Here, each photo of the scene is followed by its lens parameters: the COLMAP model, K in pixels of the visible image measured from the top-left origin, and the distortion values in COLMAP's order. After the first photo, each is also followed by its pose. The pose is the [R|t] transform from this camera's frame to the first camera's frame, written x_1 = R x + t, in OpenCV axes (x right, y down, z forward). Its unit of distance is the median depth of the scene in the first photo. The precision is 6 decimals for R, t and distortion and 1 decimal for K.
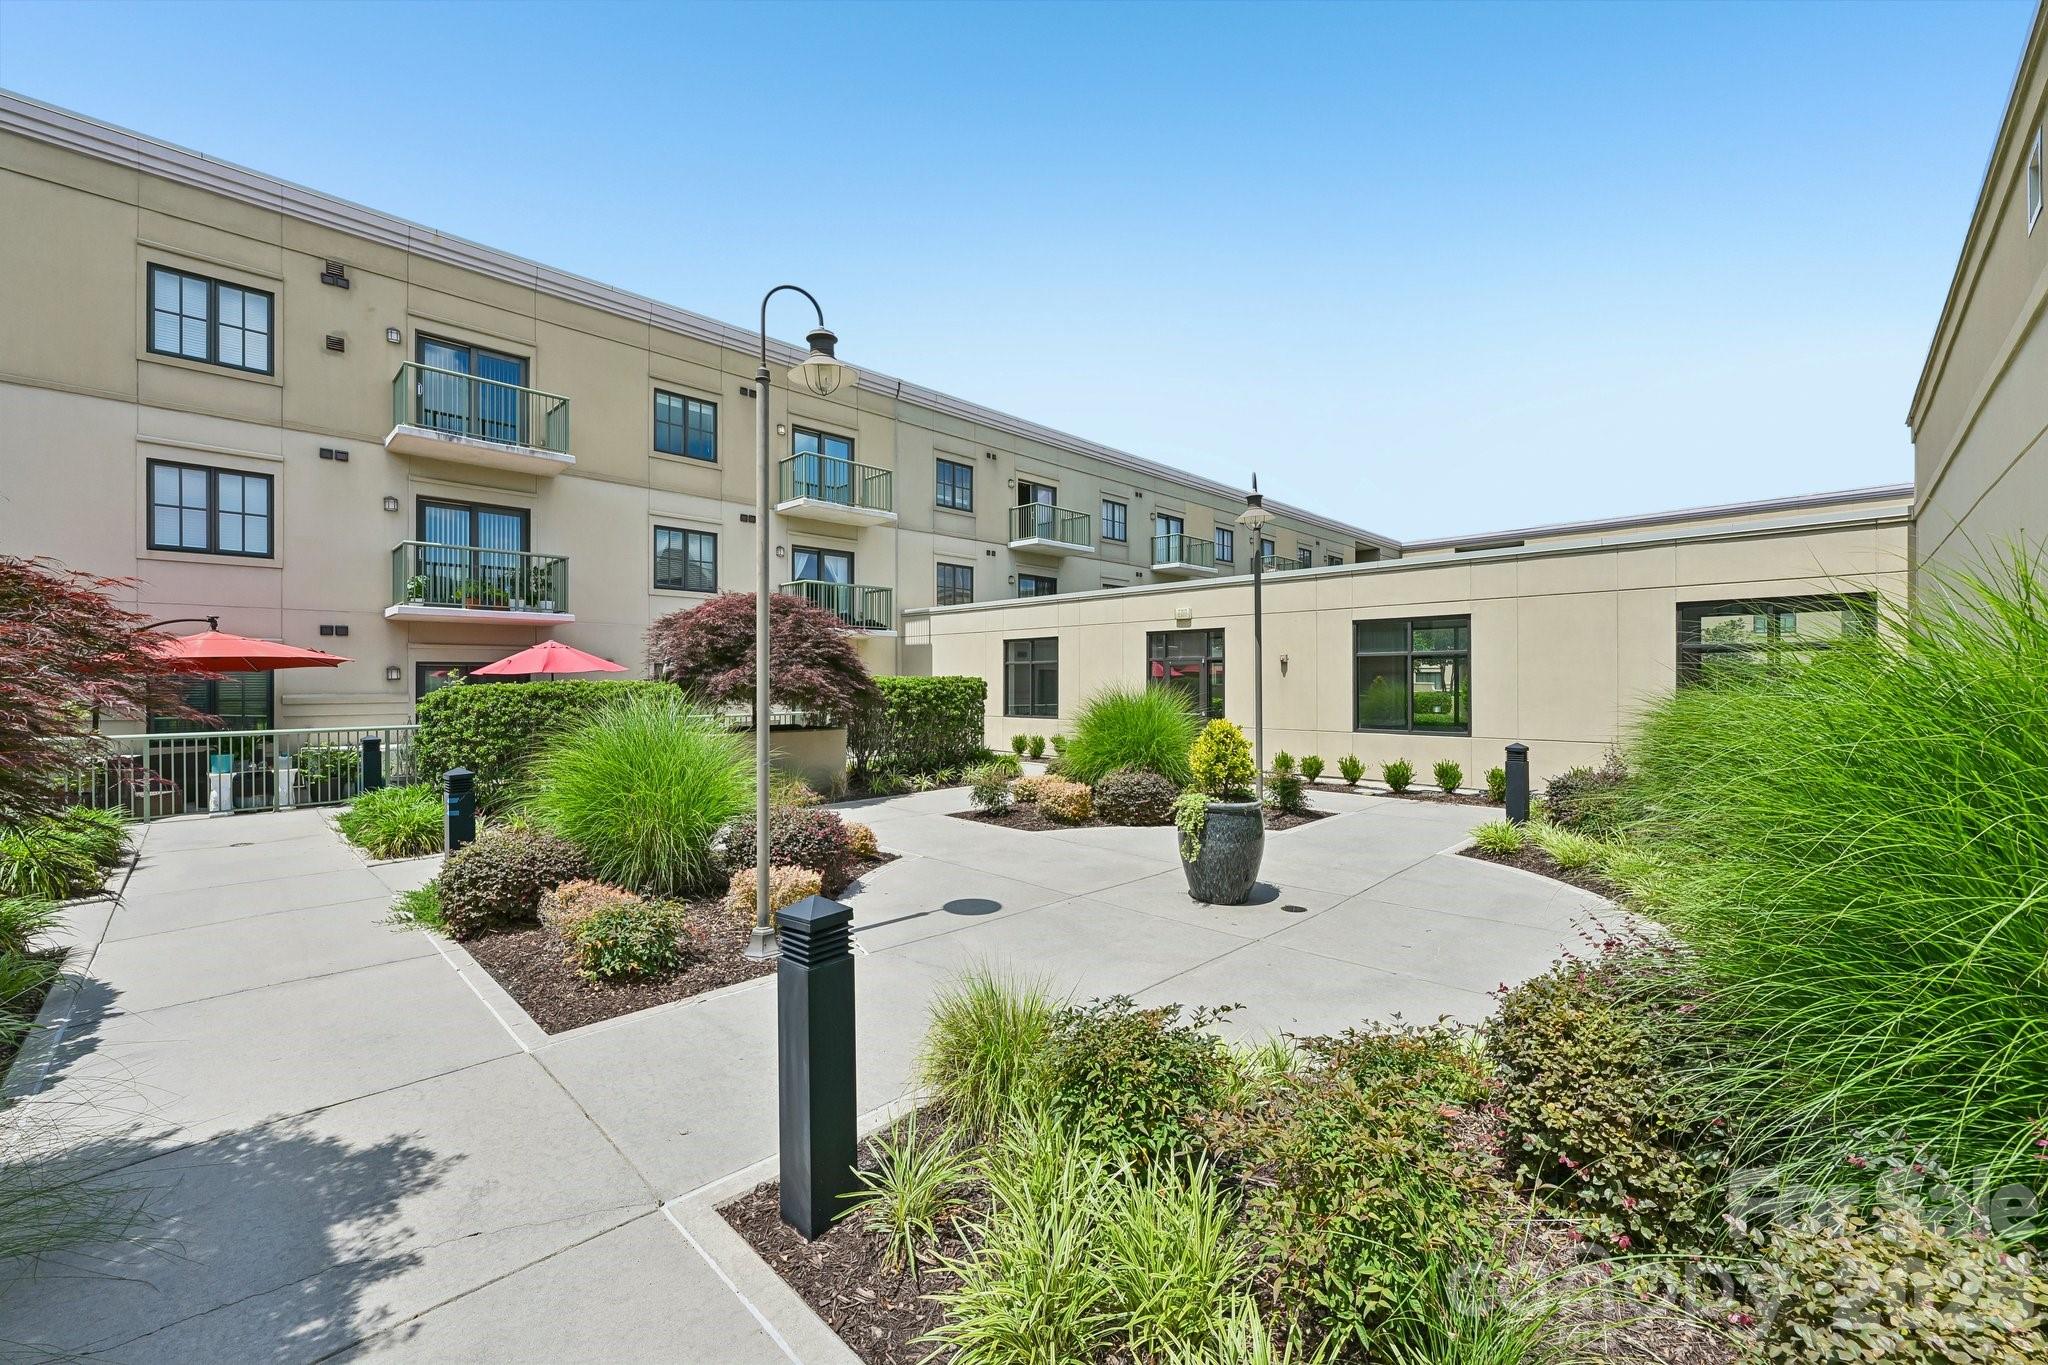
lens RADIAL K [[819.2, 0, 987.4], [0, 819.2, 675.7], [0, 0, 1]] dist [0.001078, -0.000735]
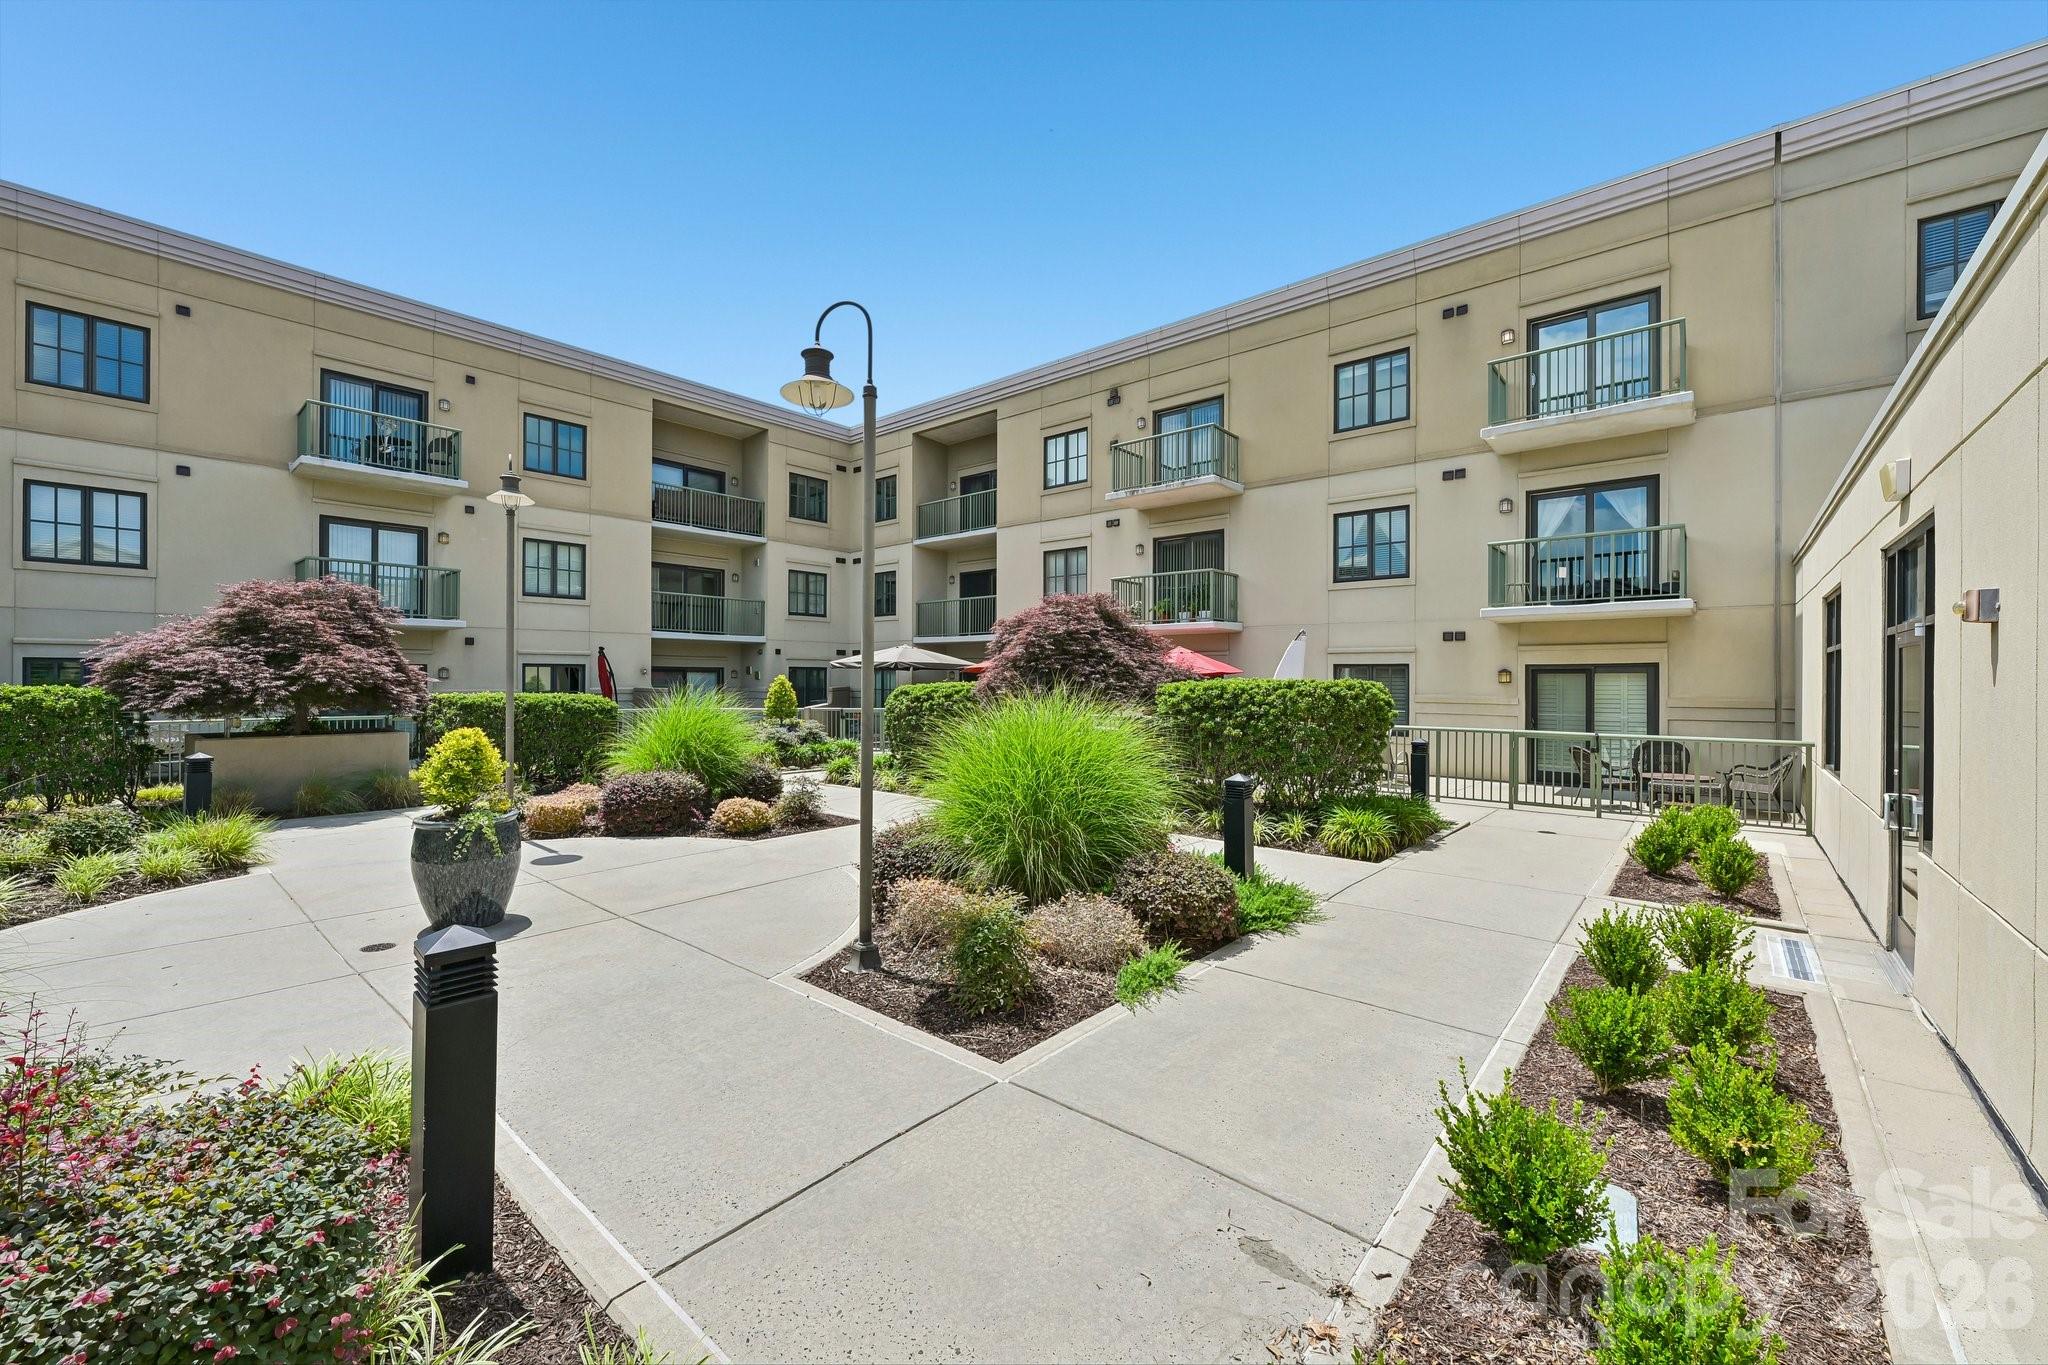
lens RADIAL K [[819.2, 0, 1009.6], [0, 819.2, 680.8], [0, 0, 1]] dist [0.001078, -0.000735]
pose [[0.080808, 0.010123, -0.996678, 0.463059], [0.008537, 0.999905, 0.010848, -0.008069], [0.996693, -0.009385, 0.080714, 0.524876]]
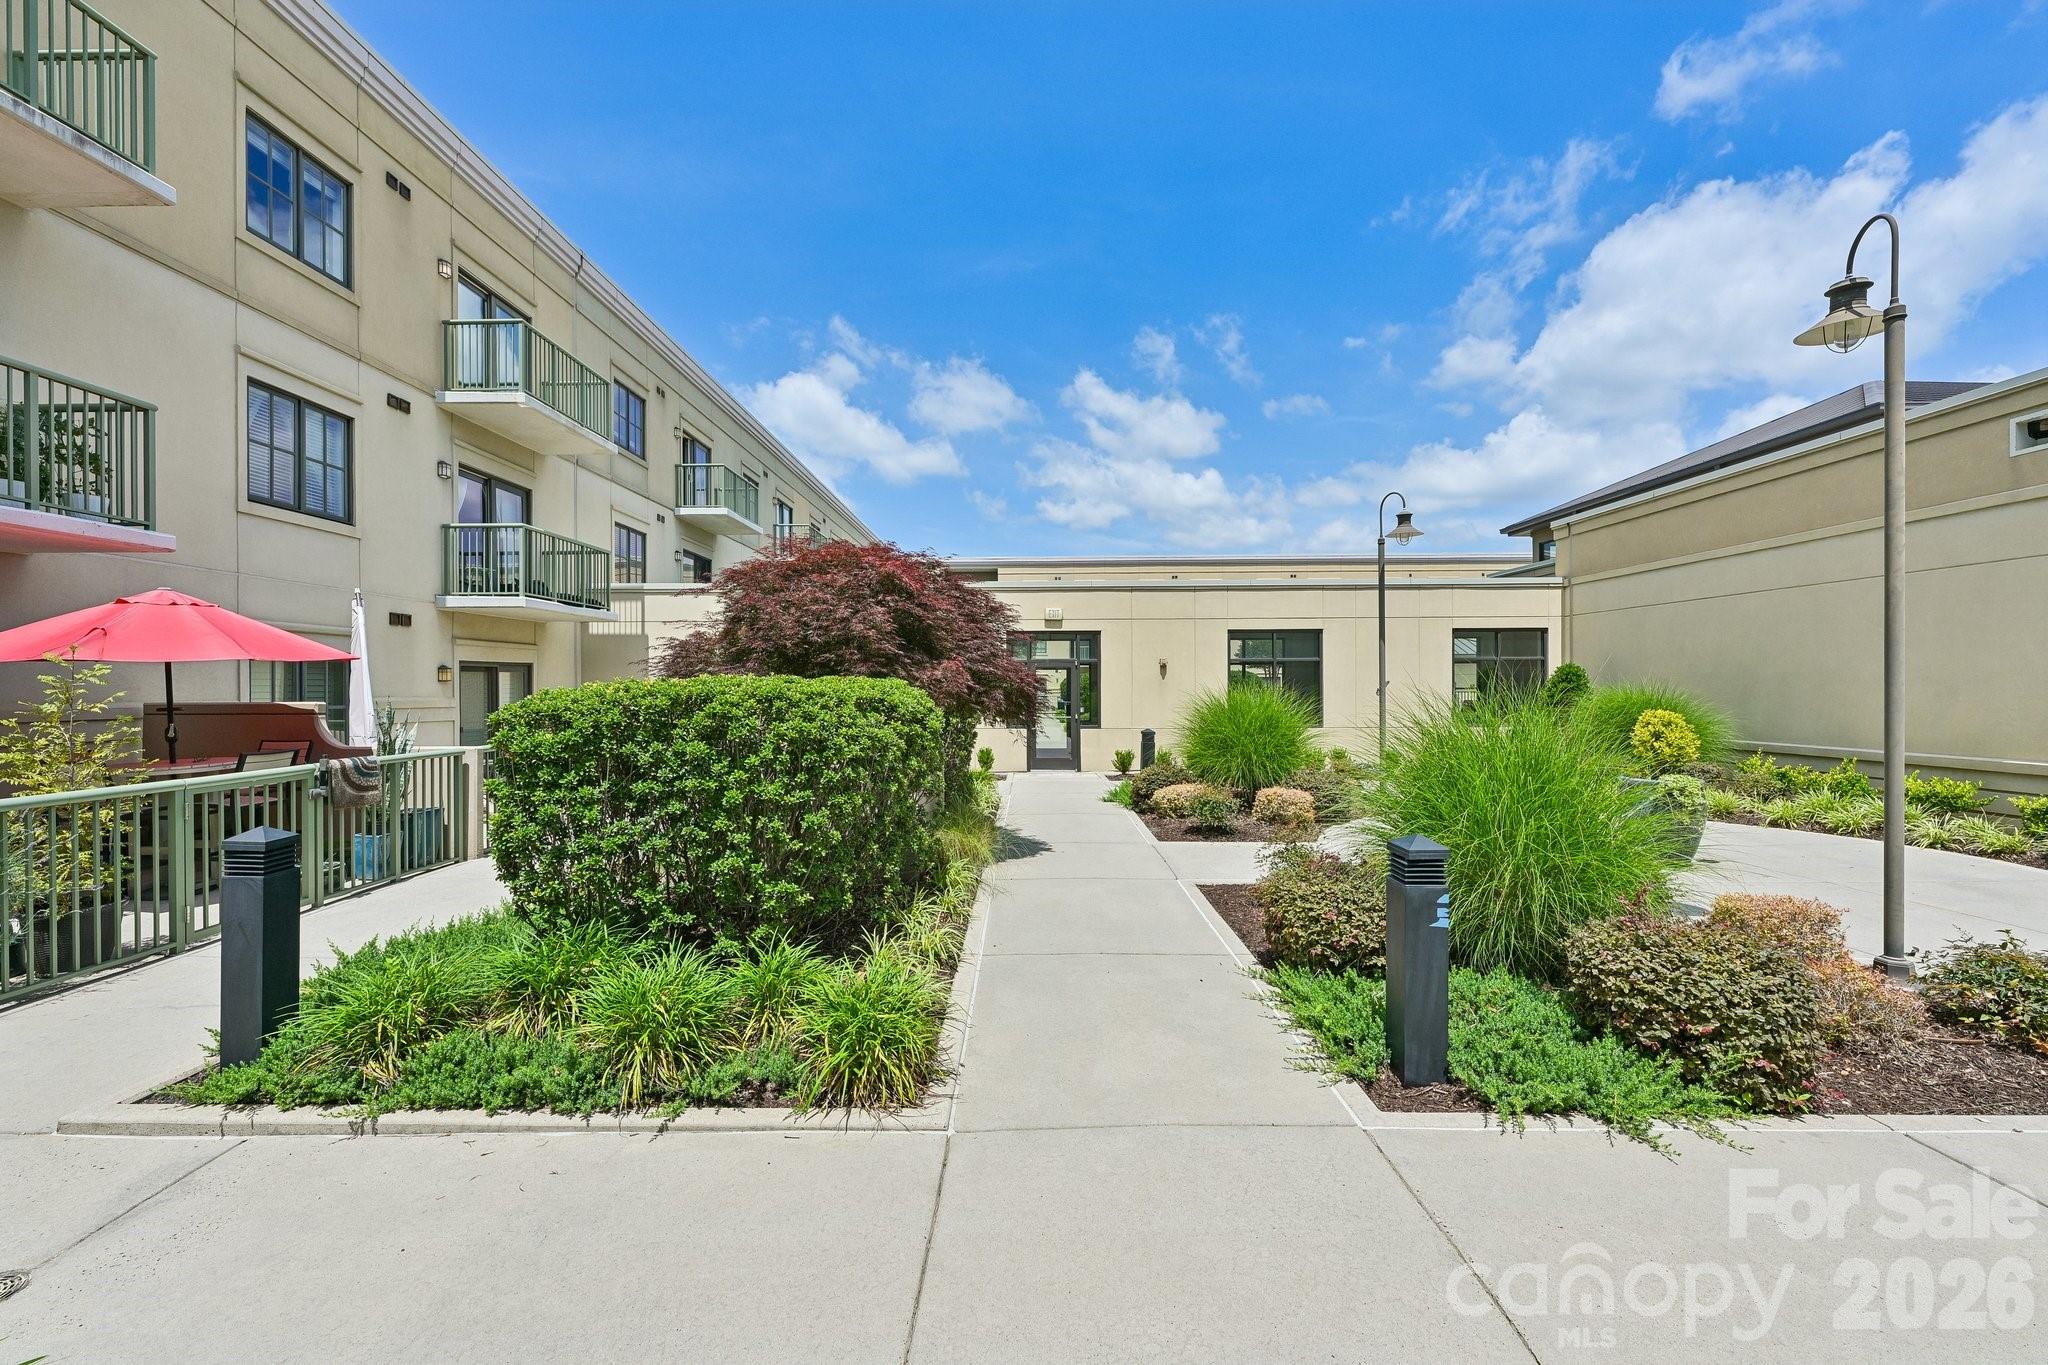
lens RADIAL K [[819.2, 0, 1019.1], [0, 819.2, 686.7], [0, 0, 1]] dist [0.001078, -0.000735]
pose [[0.701122, -0.003503, 0.713032, -0.406421], [-0.003709, 0.999956, 0.008560, 0.002246], [-0.713031, -0.008646, 0.701079, 0.282396]]
